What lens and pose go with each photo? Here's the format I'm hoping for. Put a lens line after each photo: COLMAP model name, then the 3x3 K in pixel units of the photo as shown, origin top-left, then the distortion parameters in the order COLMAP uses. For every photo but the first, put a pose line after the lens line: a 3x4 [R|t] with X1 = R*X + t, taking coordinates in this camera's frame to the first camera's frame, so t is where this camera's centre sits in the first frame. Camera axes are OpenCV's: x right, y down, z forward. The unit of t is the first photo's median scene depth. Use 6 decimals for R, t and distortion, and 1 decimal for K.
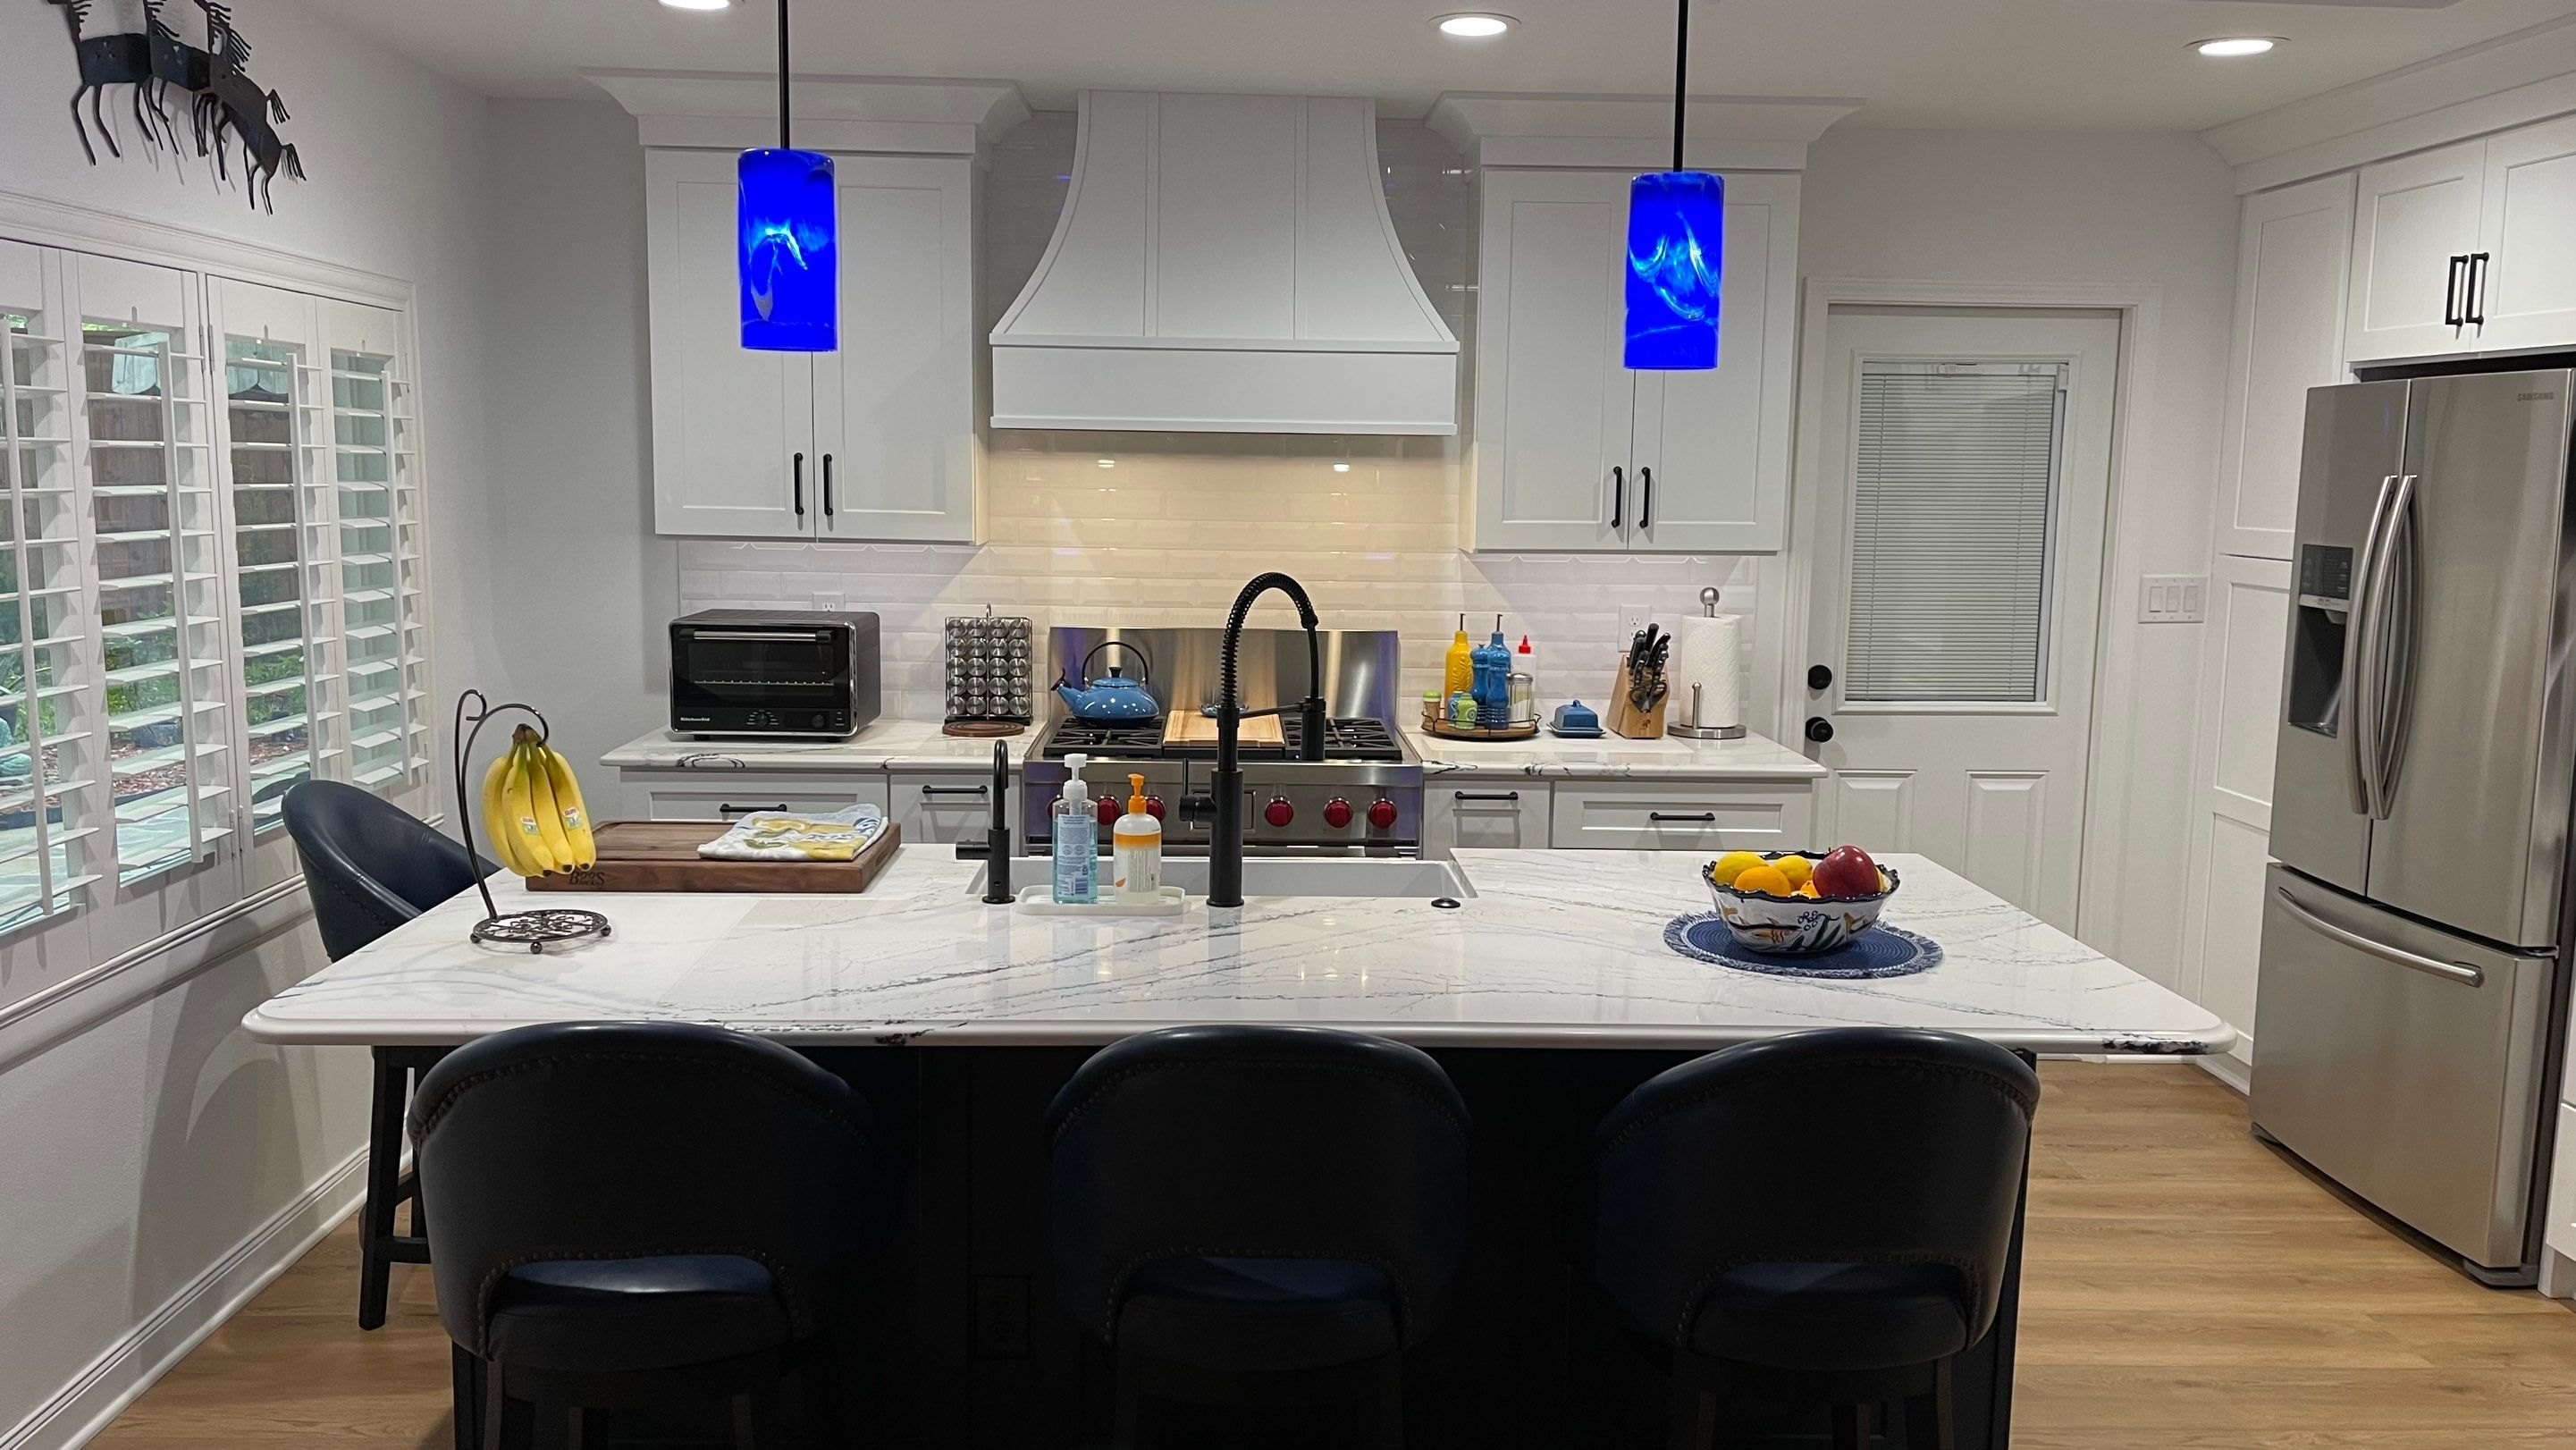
lens RADIAL K [[1935.0, 0, 1288.0], [0, 1935.0, 725.0], [0, 0, 1]] dist [0.082973, -0.118205]
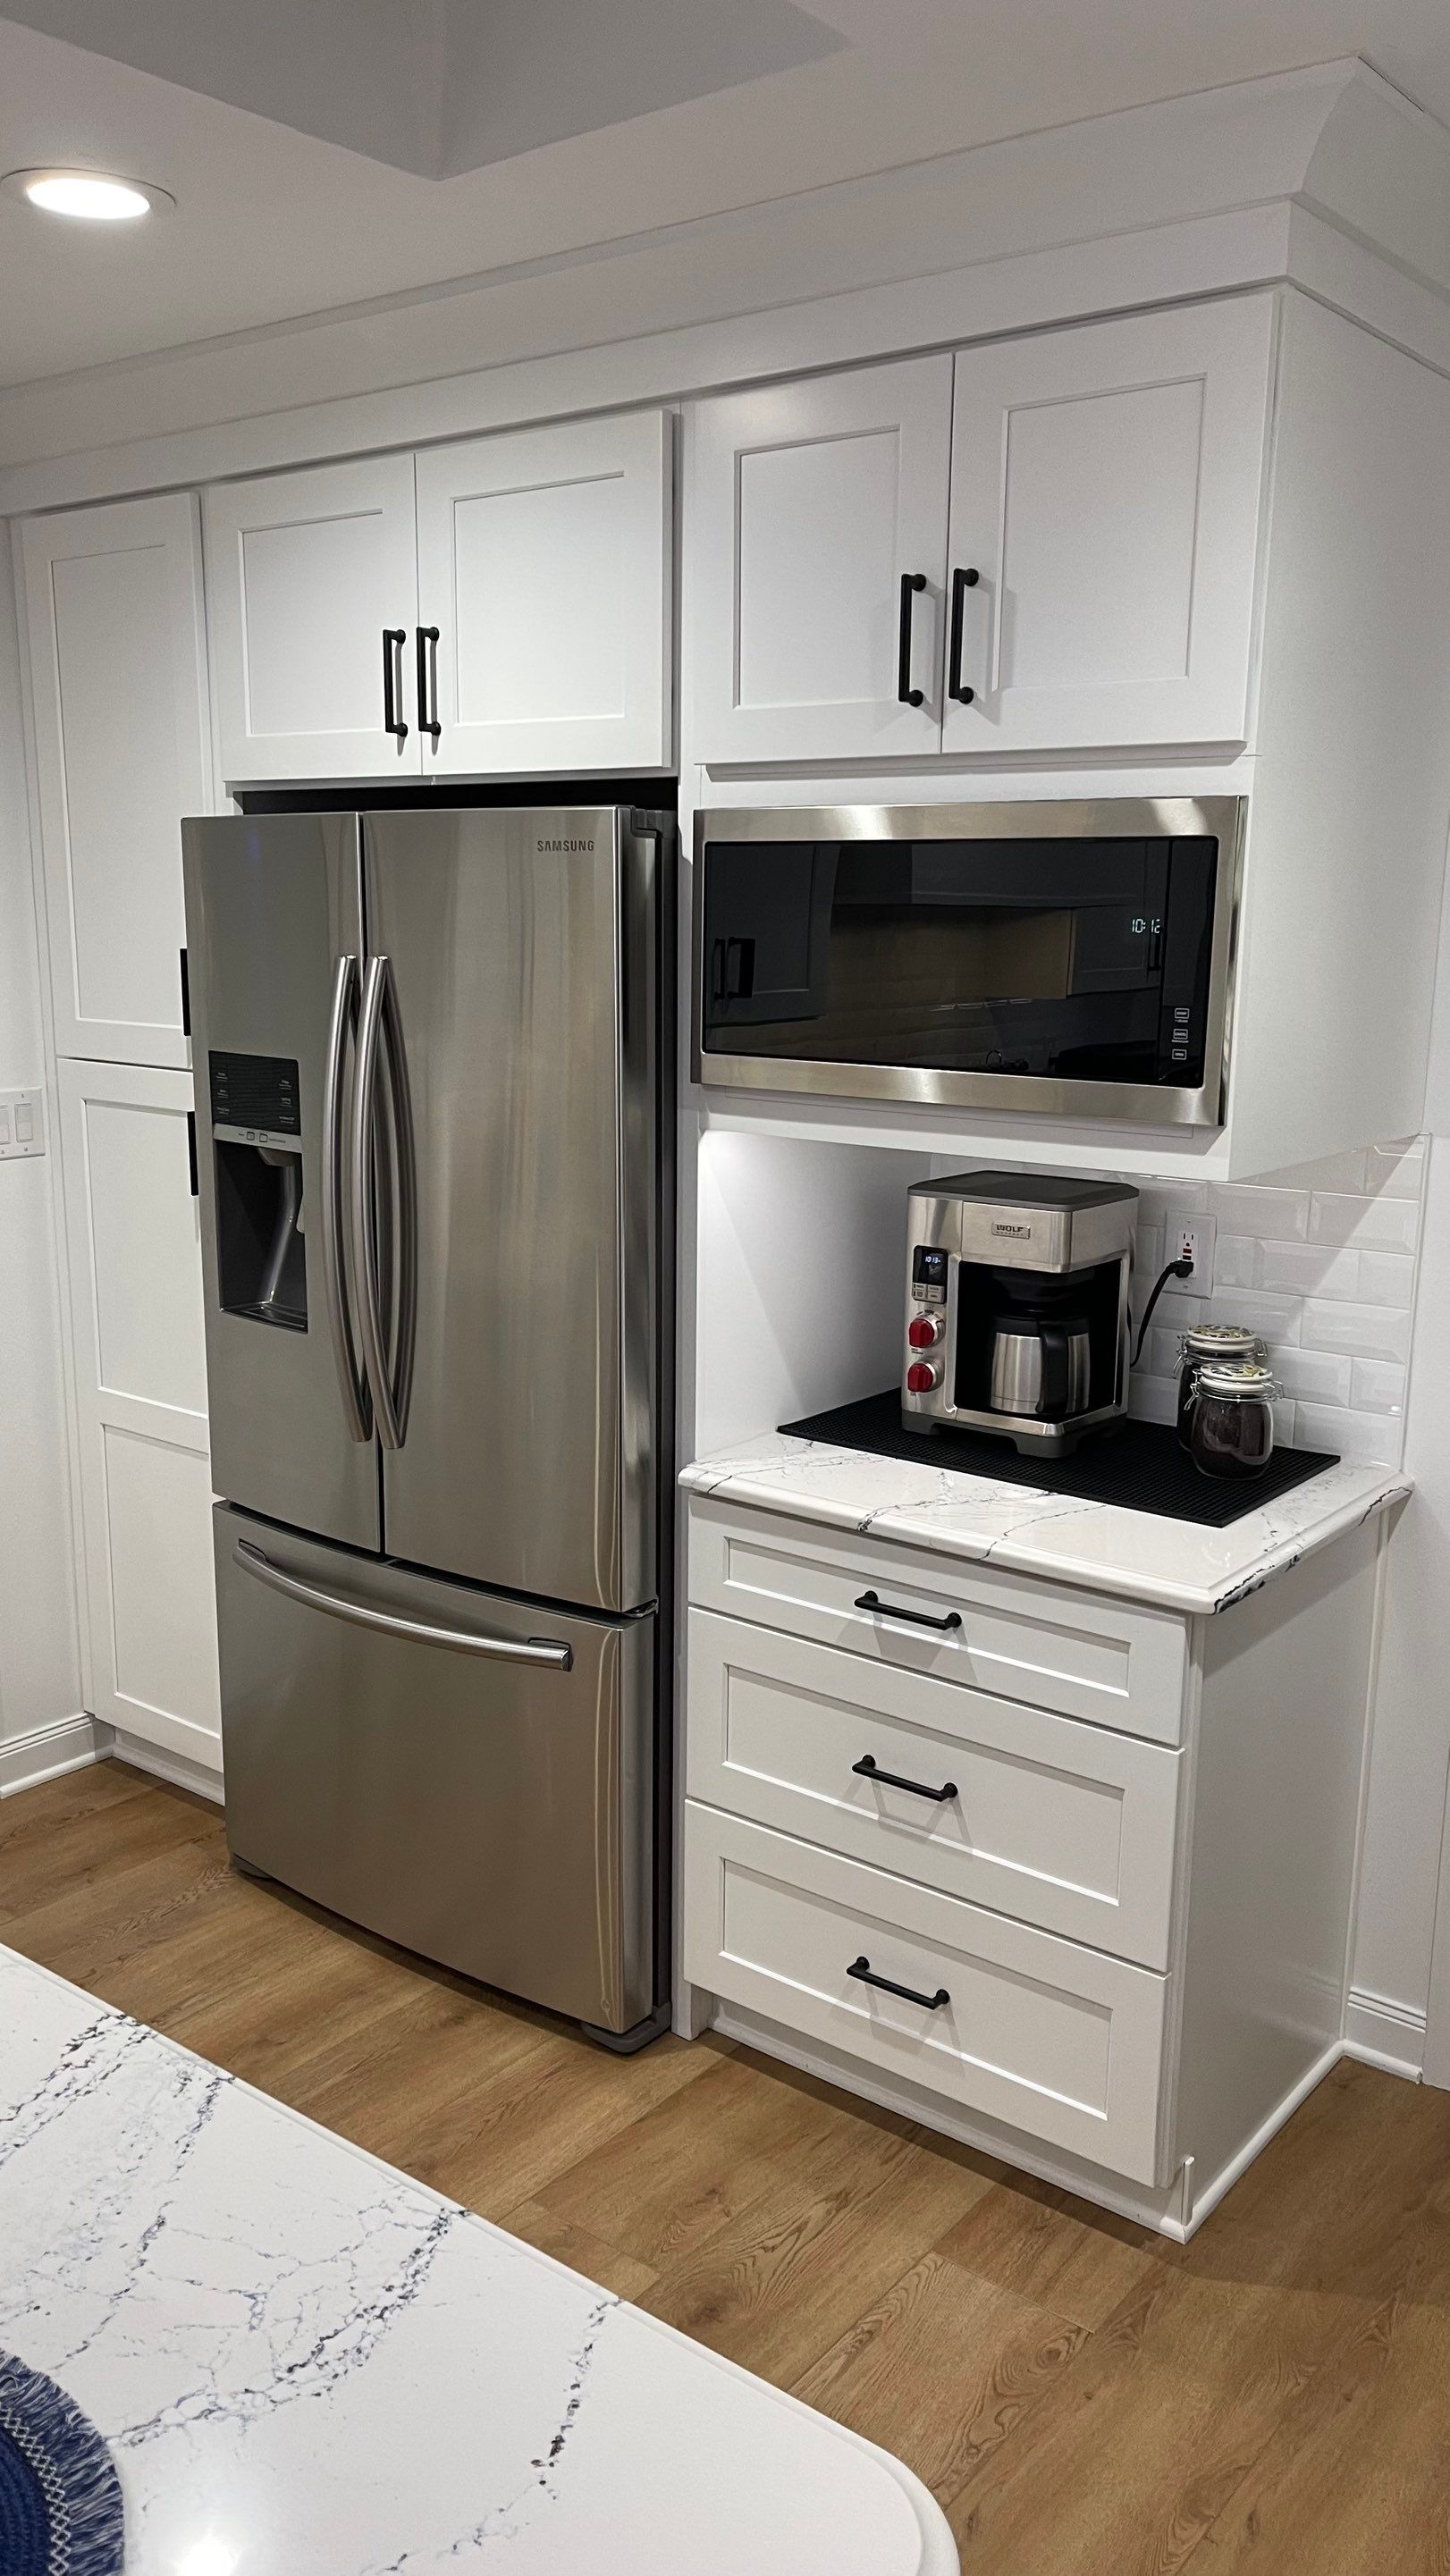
lens RADIAL K [[1935.0, 0, 724.6], [0, 1935.0, 1317.9], [0, 0, 1]] dist [0.082973, -0.118205]
pose [[0.641531, -0.165276, 0.749081, 0.104038], [0.097584, 0.986163, 0.134012, -0.071750], [-0.760865, -0.012875, 0.648782, 0.406987]]
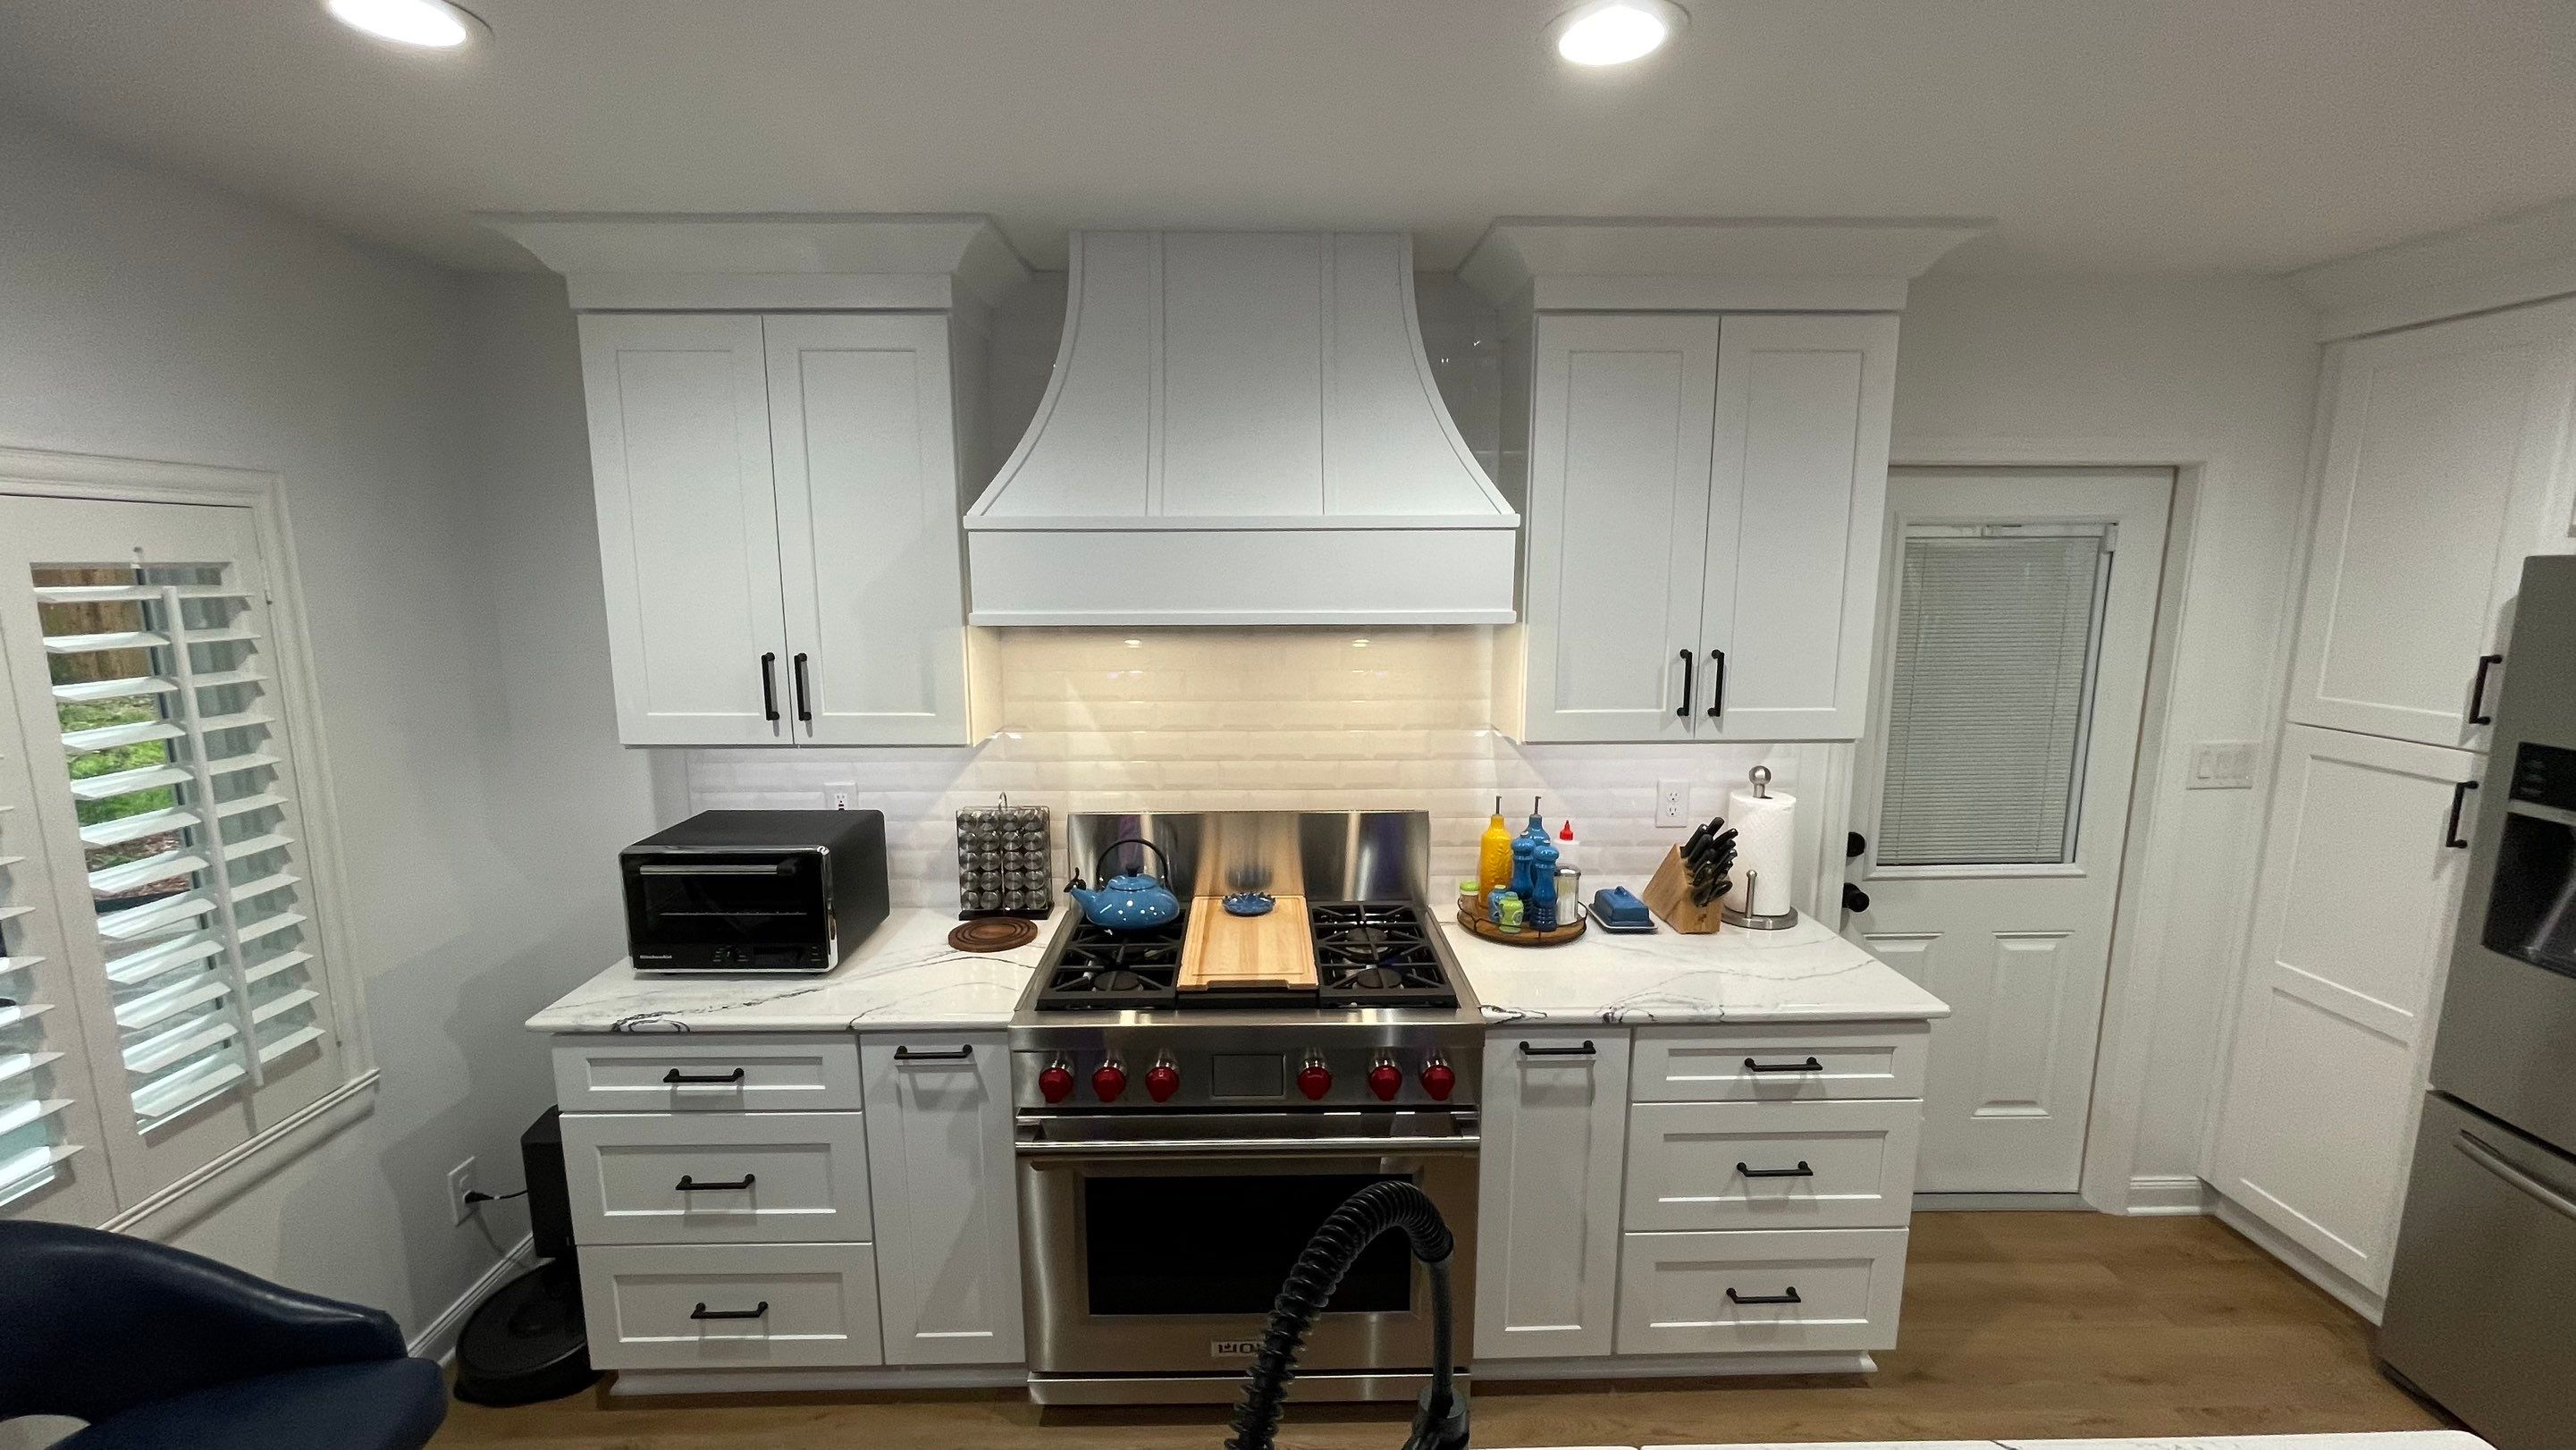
lens RADIAL K [[1038.1, 0, 1274.7], [0, 1038.1, 728.8], [0, 0, 1]] dist [-0.002104, -0.000857]
pose [[0.999747, -0.014906, -0.016821, -0.011649], [0.015363, 0.999506, 0.027419, -0.114619], [0.016404, -0.027670, 0.999482, 0.528397]]
